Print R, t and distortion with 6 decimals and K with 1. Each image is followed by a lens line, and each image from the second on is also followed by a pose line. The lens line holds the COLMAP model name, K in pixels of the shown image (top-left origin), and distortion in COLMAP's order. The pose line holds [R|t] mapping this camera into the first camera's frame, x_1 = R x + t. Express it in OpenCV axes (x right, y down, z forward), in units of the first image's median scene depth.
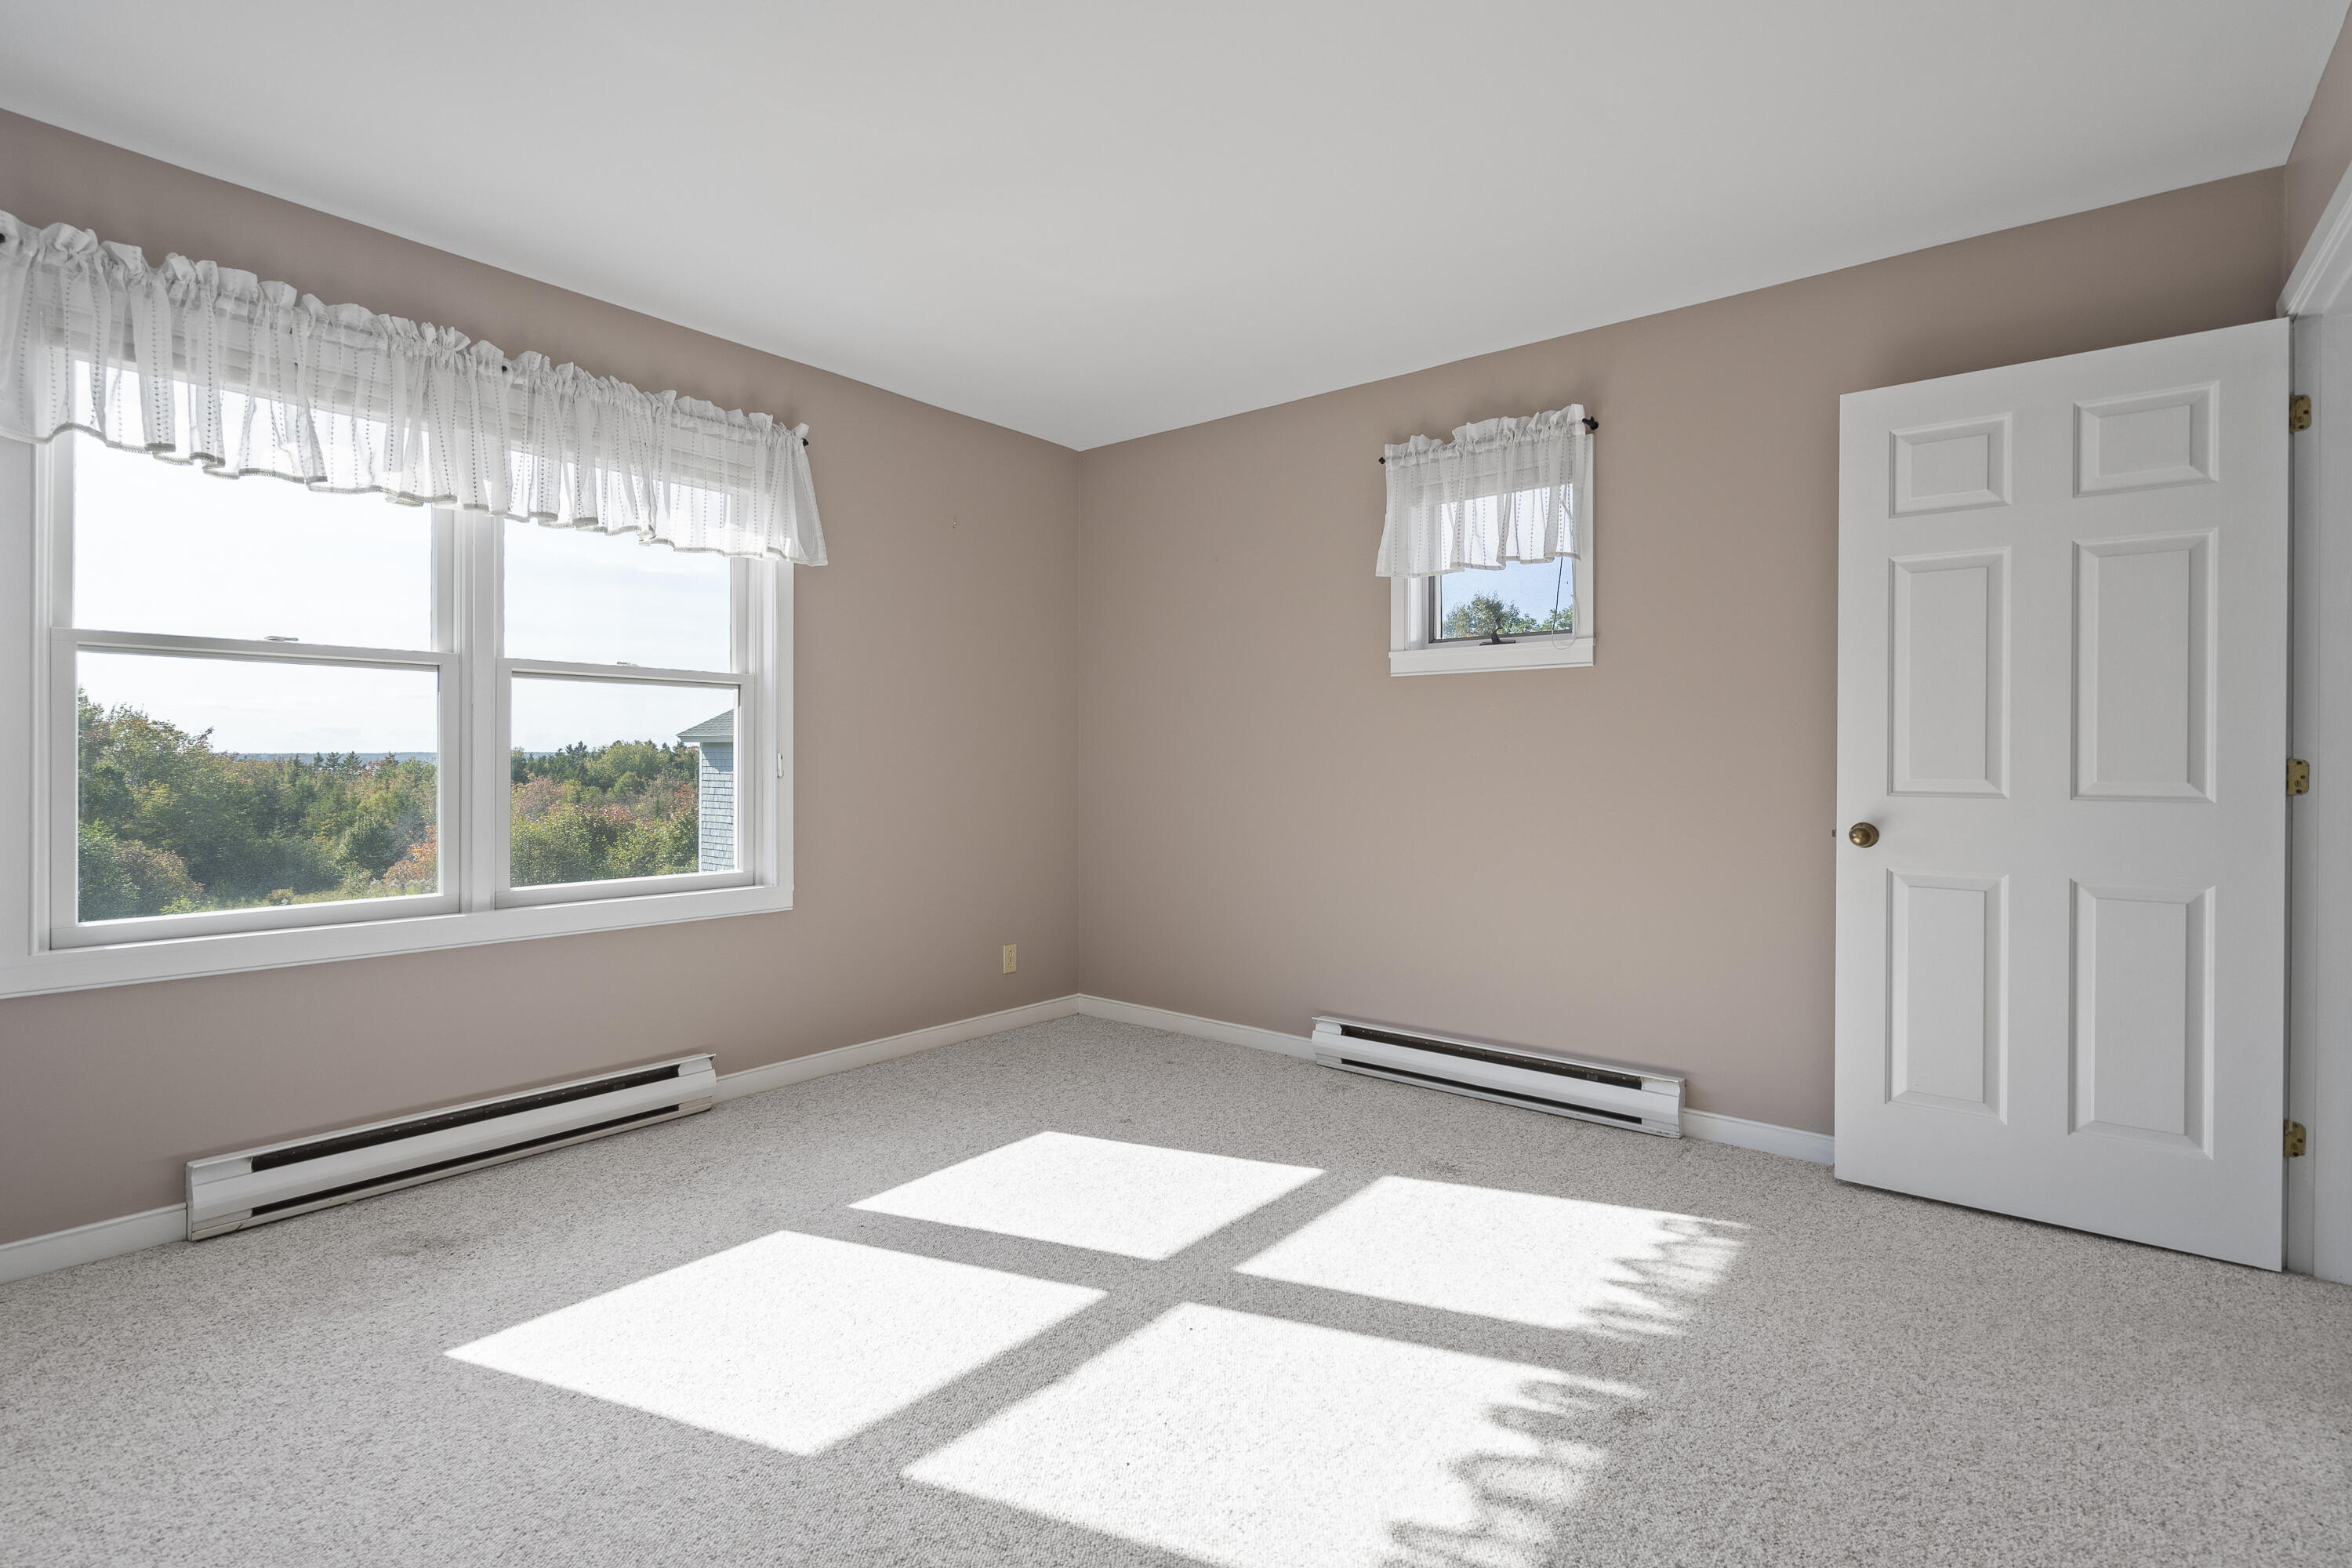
lens RADIAL K [[1102.0, 0, 1168.6], [0, 1102.0, 778.3], [0, 0, 1]] dist [-0.000665, 0.000475]
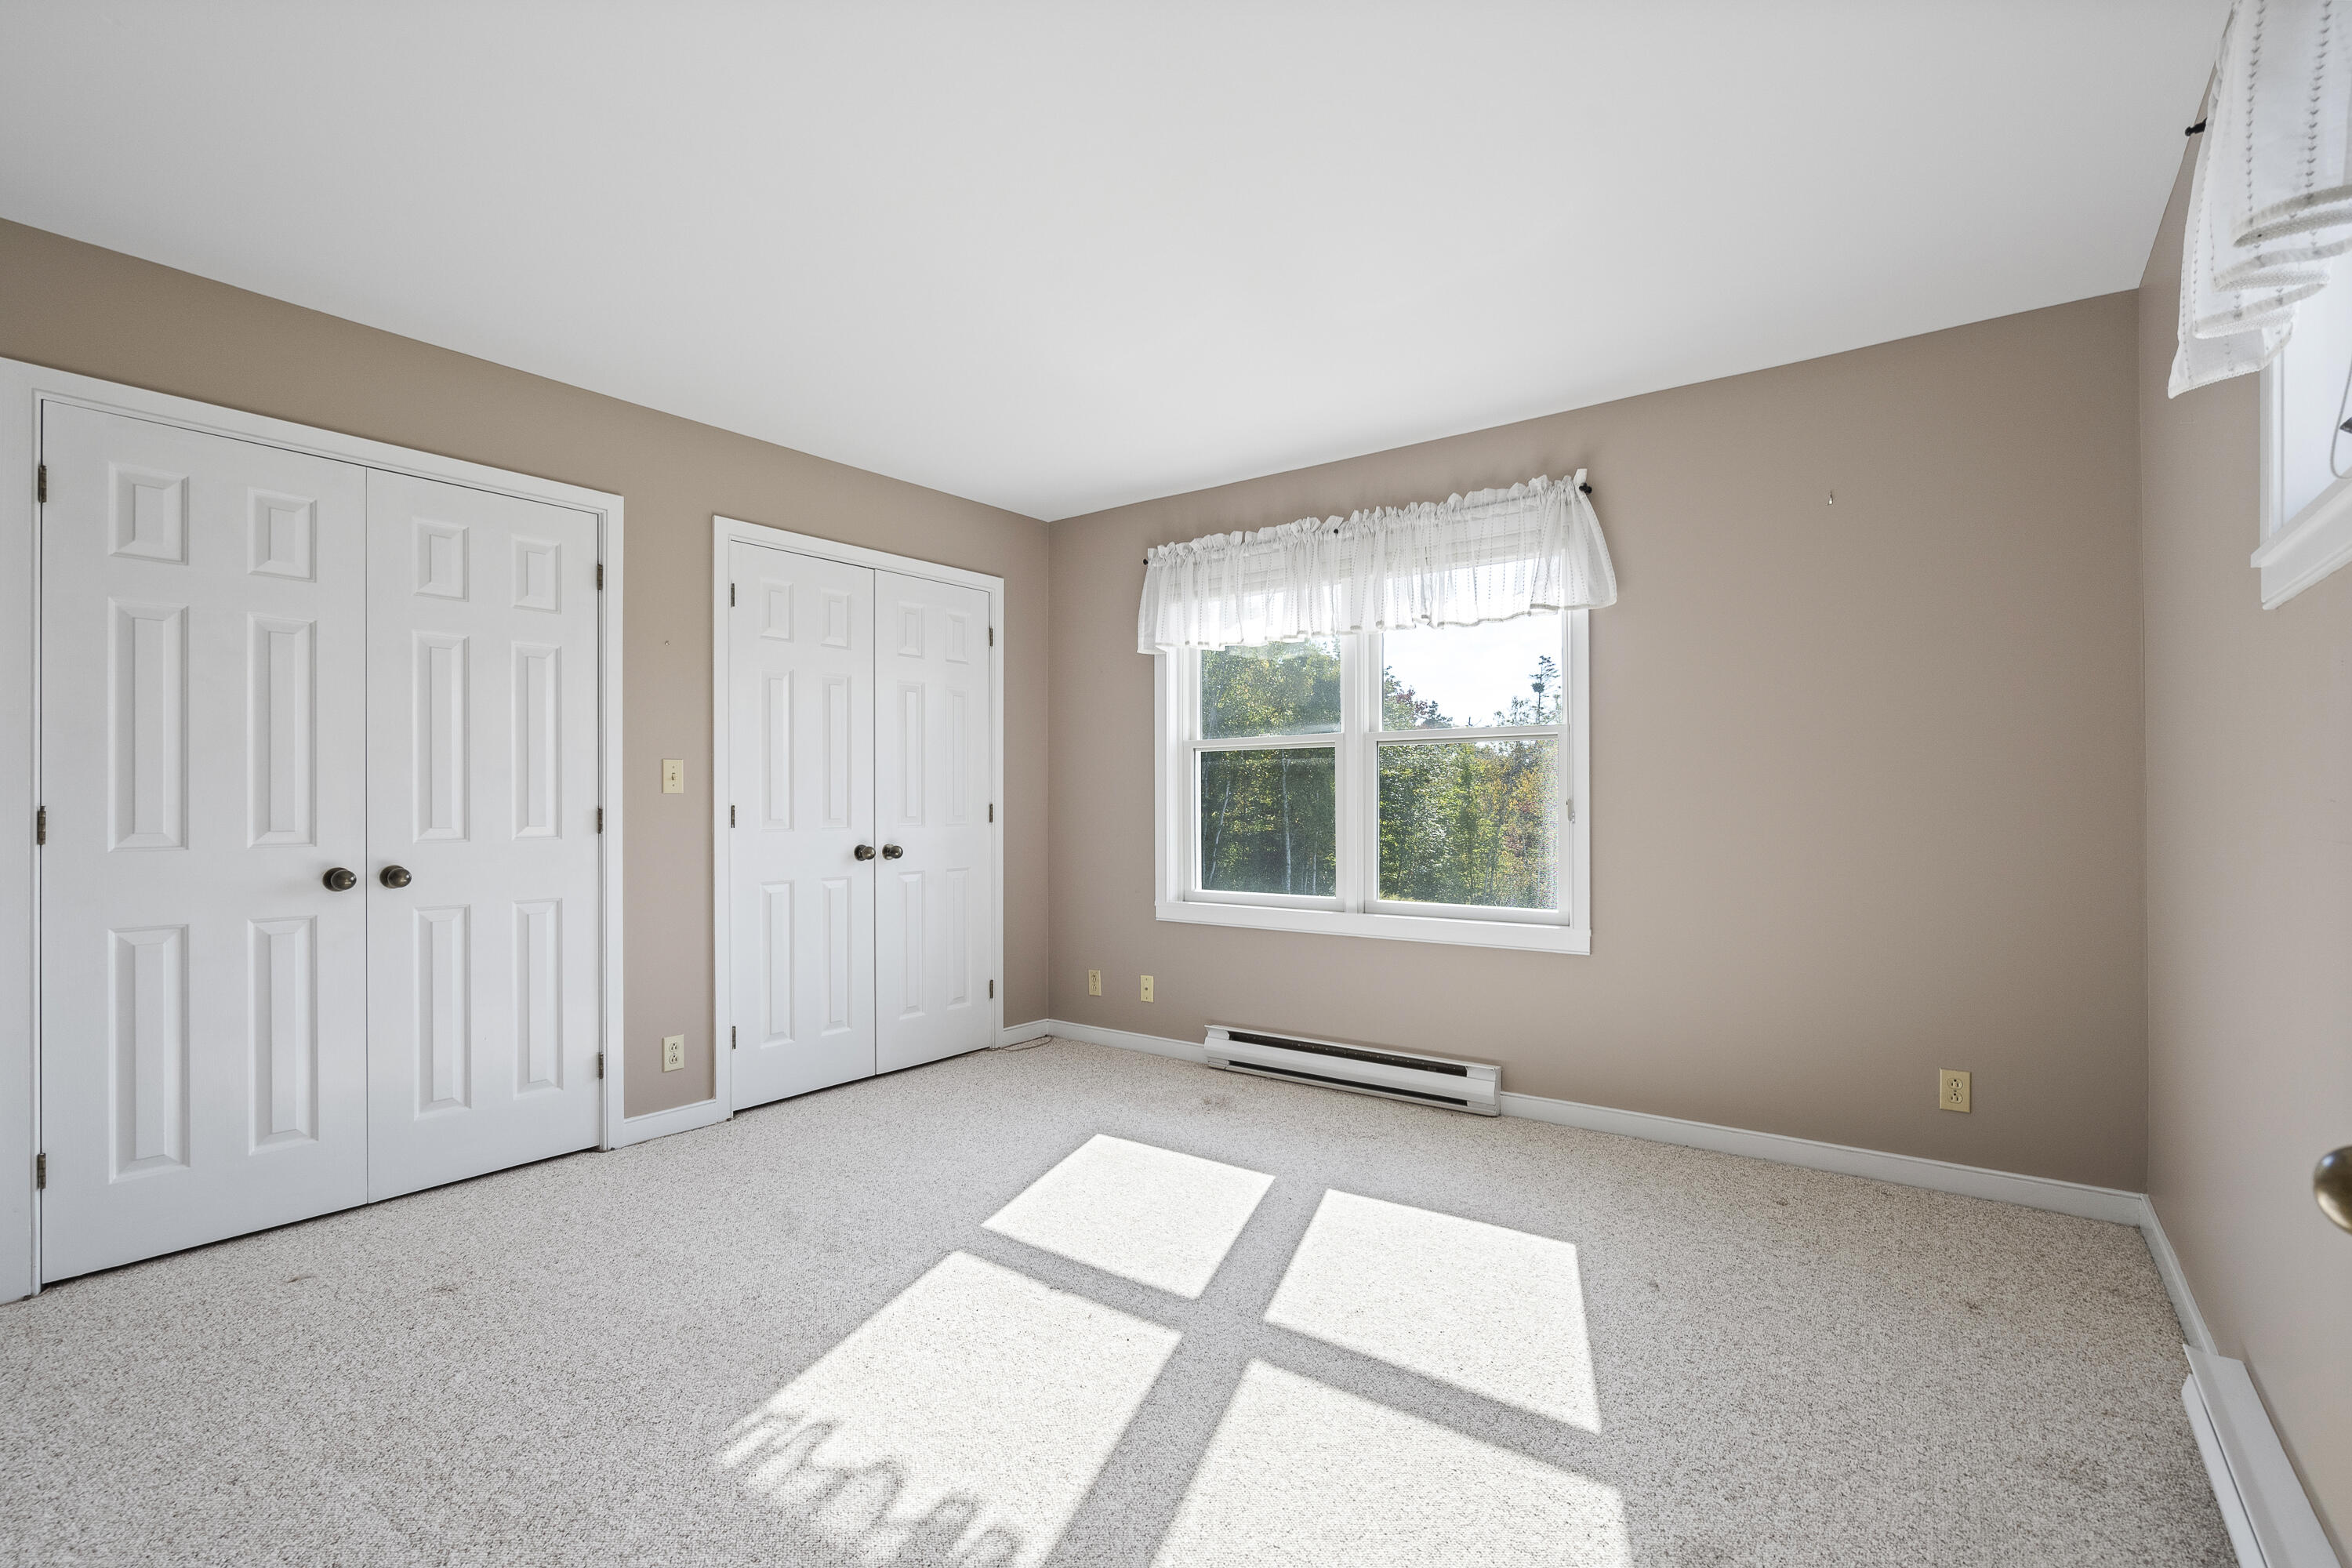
lens RADIAL K [[1080.5, 0, 1161.4], [0, 1080.5, 817.3], [0, 0, 1]] dist [-0.000911, 0.000577]
pose [[0.038442, 0.012275, -0.999185, 0.760170], [-0.011318, 0.999866, 0.011848, -0.016091], [0.999197, 0.010853, 0.038576, 0.699411]]
